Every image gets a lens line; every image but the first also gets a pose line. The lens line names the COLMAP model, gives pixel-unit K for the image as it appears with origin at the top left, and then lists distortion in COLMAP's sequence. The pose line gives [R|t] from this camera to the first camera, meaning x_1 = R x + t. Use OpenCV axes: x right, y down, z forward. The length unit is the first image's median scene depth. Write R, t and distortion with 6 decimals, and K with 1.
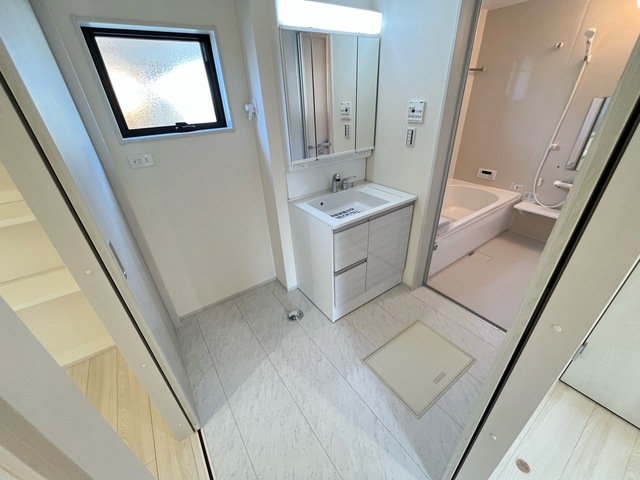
lens RADIAL K [[258.0, 0, 321.1], [0, 258.0, 241.2], [0, 0, 1]] dist [-0.000732, 0.000241]
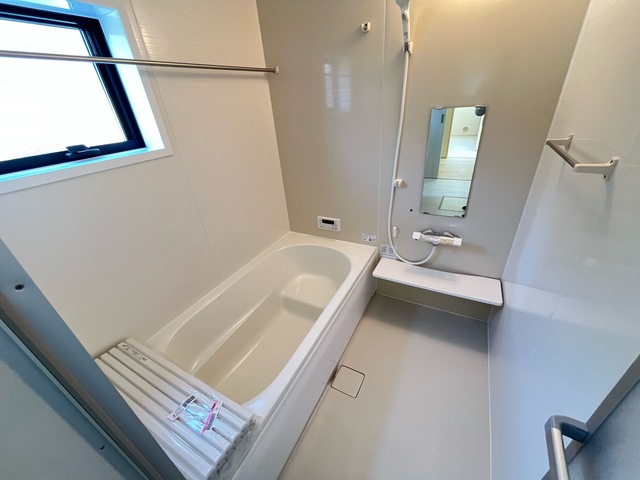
lens RADIAL K [[258.0, 0, 319.4], [0, 258.0, 242.4], [0, 0, 1]] dist [-0.000732, 0.000241]
pose [[0.893898, -0.242025, 0.377320, 0.468189], [0.254578, 0.966901, 0.017088, -0.304774], [-0.368967, 0.080783, 0.925925, 0.511507]]
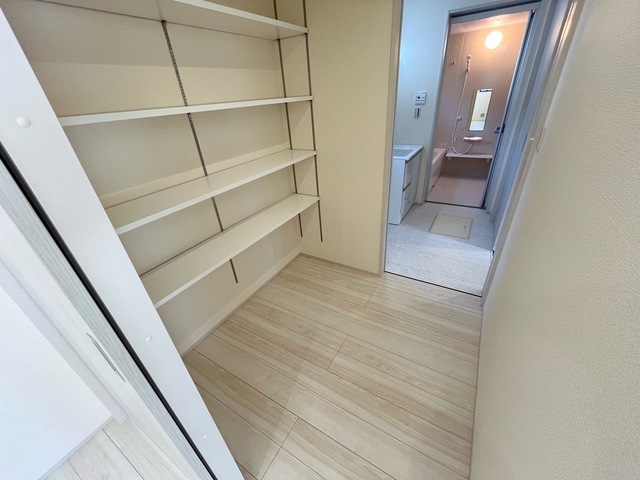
lens RADIAL K [[258.0, 0, 317.6], [0, 258.0, 240.0], [0, 0, 1]] dist [-0.000732, 0.000241]
pose [[0.915091, -0.220676, 0.337507, -0.830732], [0.227893, 0.973508, 0.018626, 0.210342], [-0.332676, 0.059871, 0.941139, -0.322418]]
